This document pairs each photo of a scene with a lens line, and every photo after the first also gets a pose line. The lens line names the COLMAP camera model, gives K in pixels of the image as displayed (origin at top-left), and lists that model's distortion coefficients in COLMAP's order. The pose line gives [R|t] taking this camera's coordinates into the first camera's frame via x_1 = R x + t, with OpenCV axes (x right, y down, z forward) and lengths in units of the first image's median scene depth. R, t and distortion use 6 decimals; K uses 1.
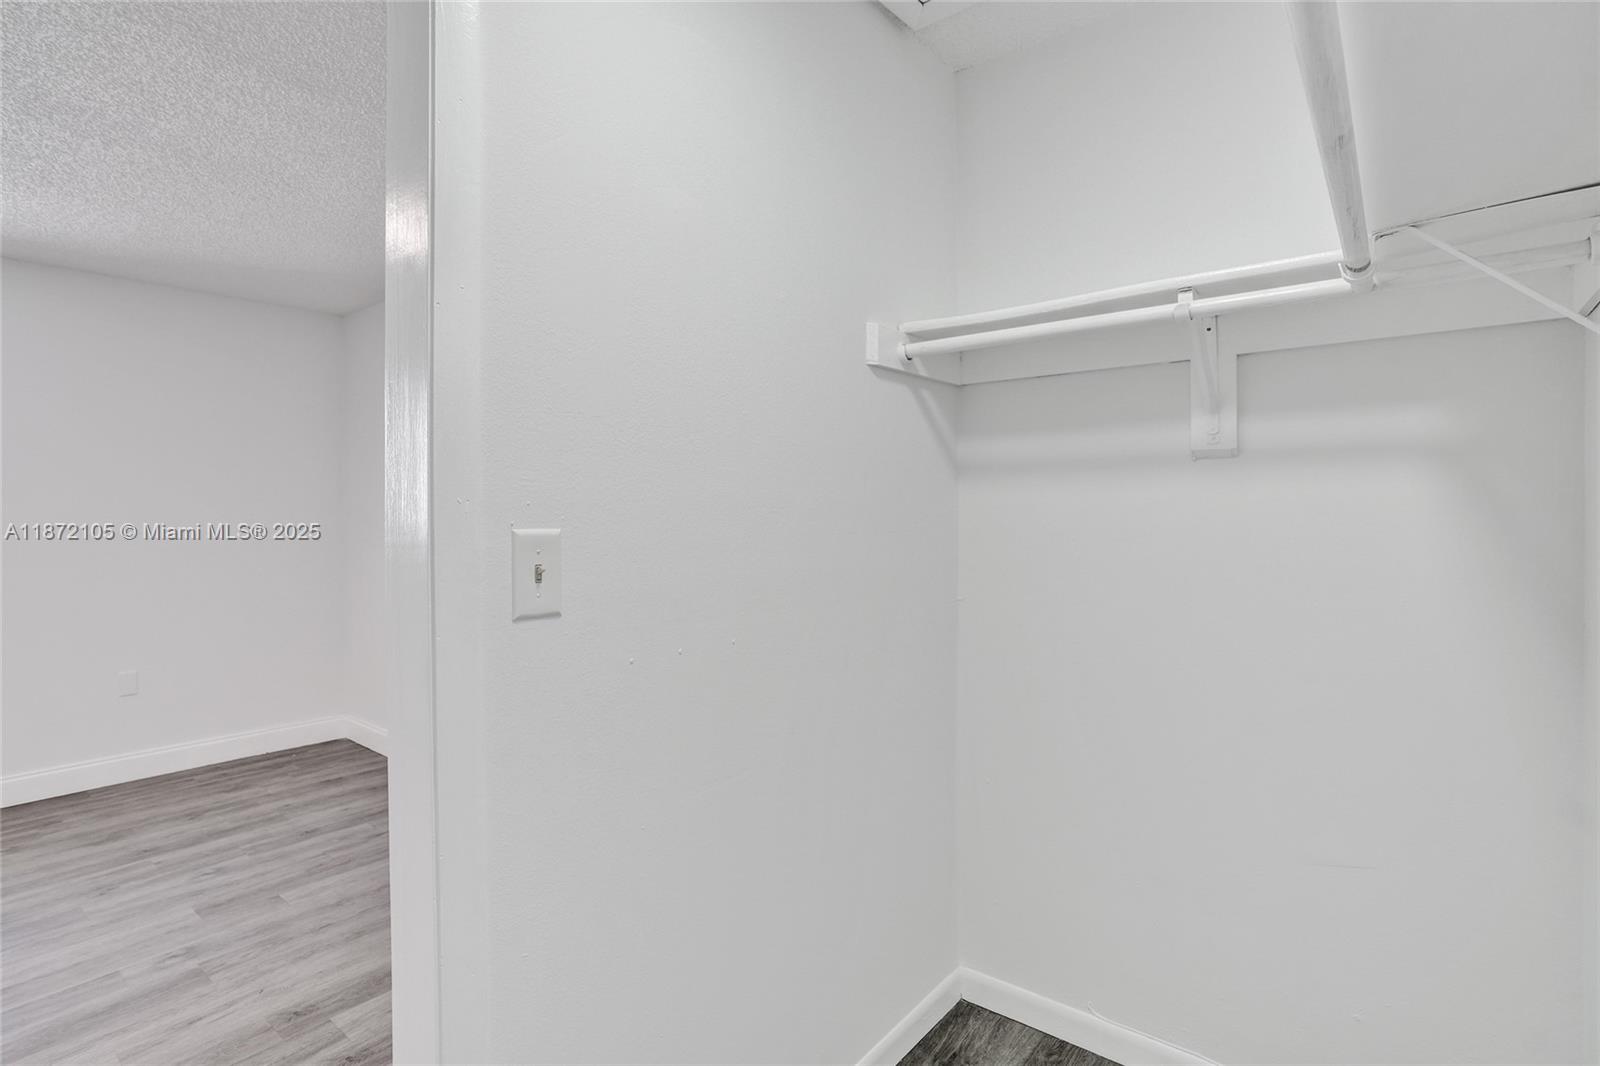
lens RADIAL K [[749.8, 0, 800.0], [0, 749.8, 533.0], [0, 0, 1]] dist [-0.001596, 0.000141]
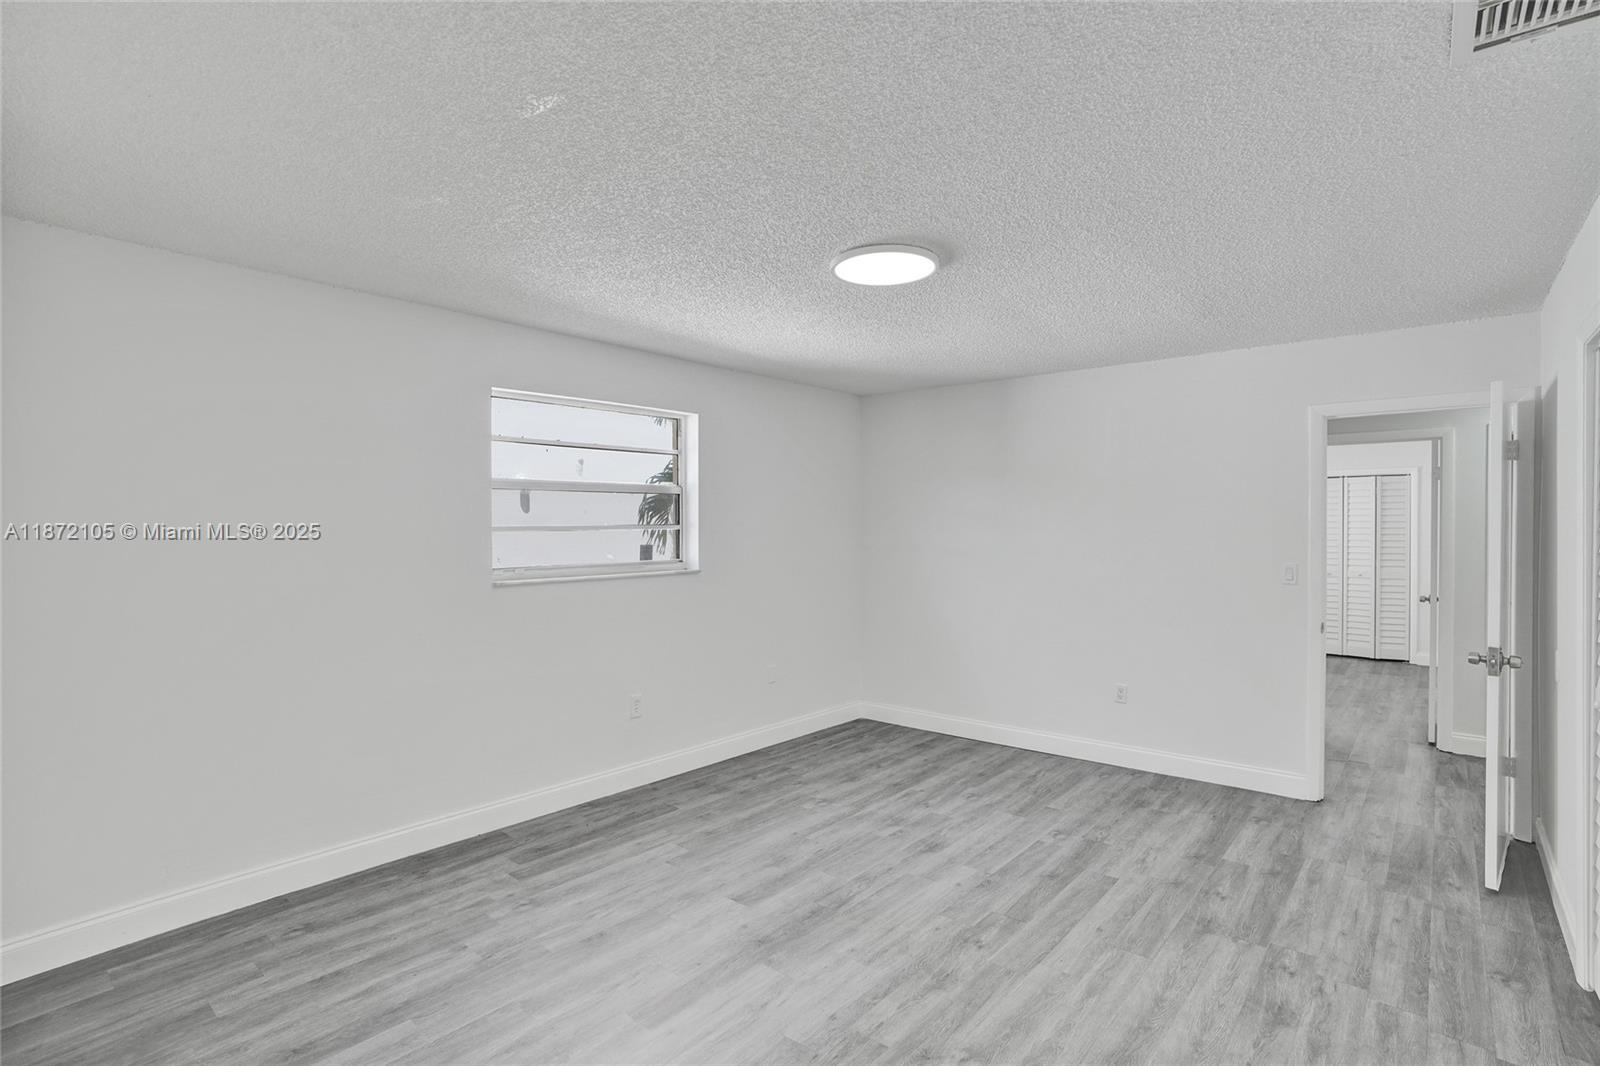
lens RADIAL K [[771.7, 0, 808.3], [0, 771.7, 528.6], [0, 0, 1]] dist [-0.054438, 0.028880]
pose [[0.999267, -0.004853, -0.037968, -0.878652], [0.004303, 0.999885, -0.014568, -0.042769], [0.038034, 0.014394, 0.999173, -0.437890]]
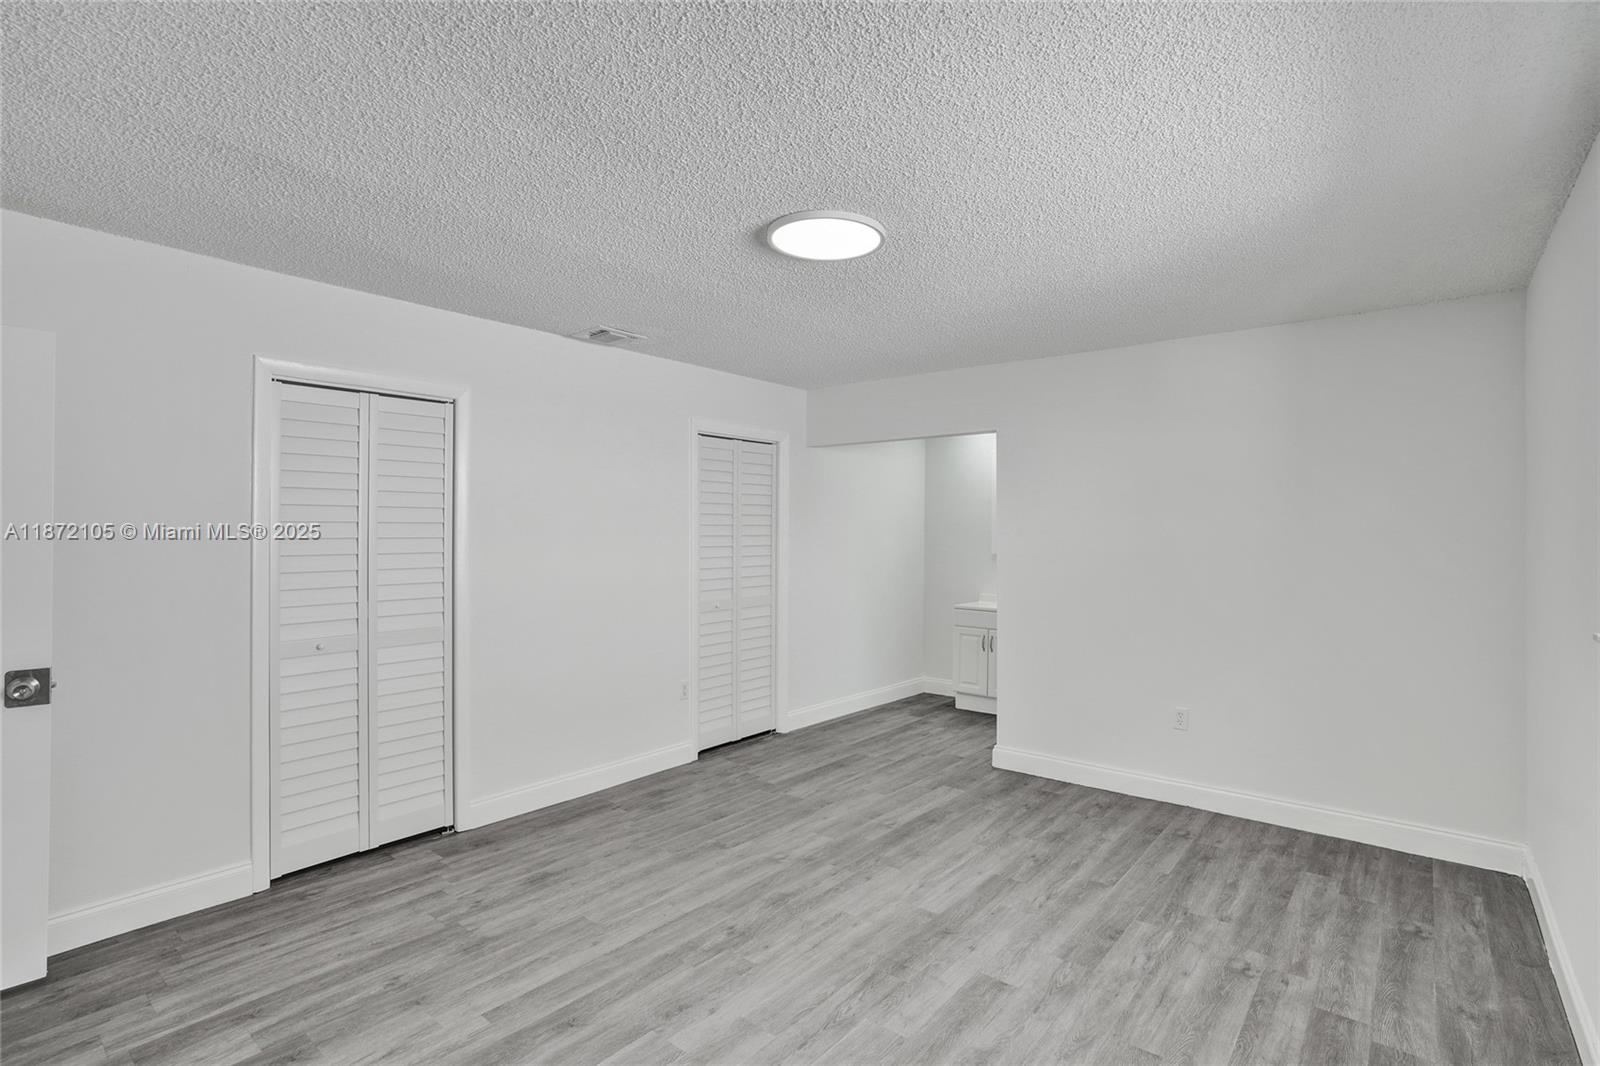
lens RADIAL K [[771.7, 0, 808.3], [0, 771.7, 528.6], [0, 0, 1]] dist [-0.054438, 0.028880]
pose [[-0.999672, -0.009286, 0.023868, -0.829093], [-0.008967, 0.999869, 0.013445, -0.057265], [-0.023990, 0.013227, -0.999625, 1.190354]]
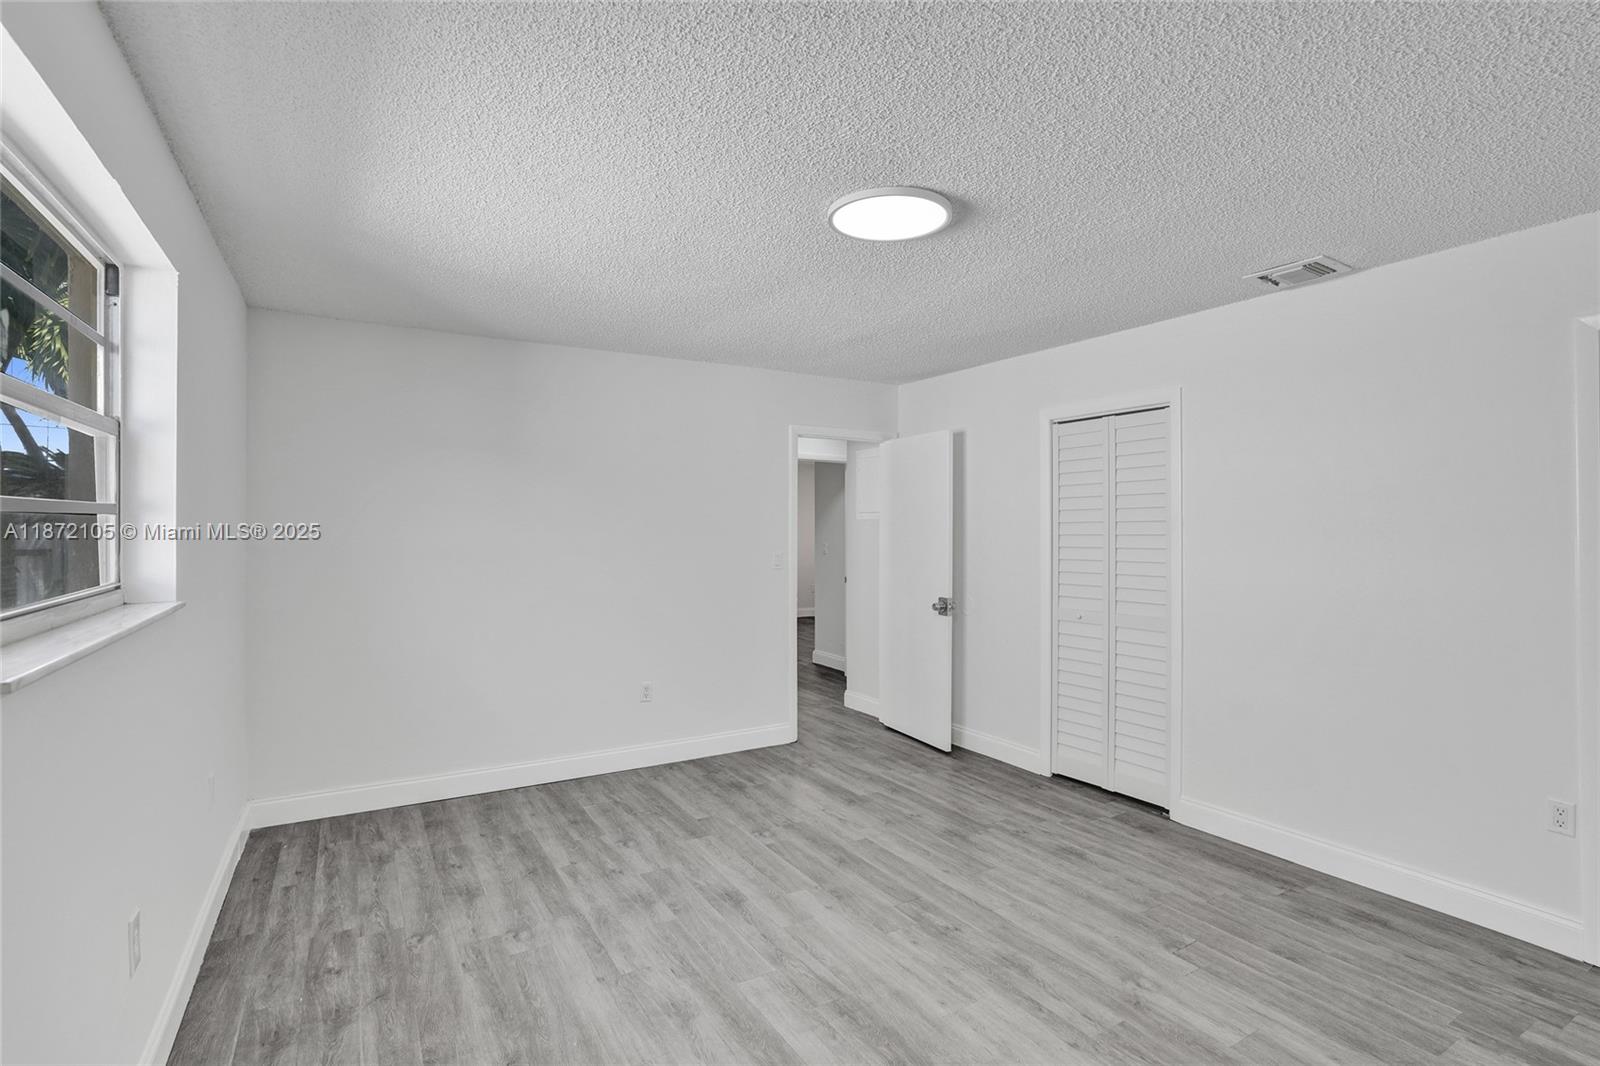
lens RADIAL K [[771.7, 0, 808.3], [0, 771.7, 528.6], [0, 0, 1]] dist [-0.054438, 0.028880]
pose [[0.356609, -0.002351, 0.934251, -1.542933], [0.016554, 0.999856, -0.003803, -0.040074], [-0.934107, 0.016822, 0.356596, 0.226172]]
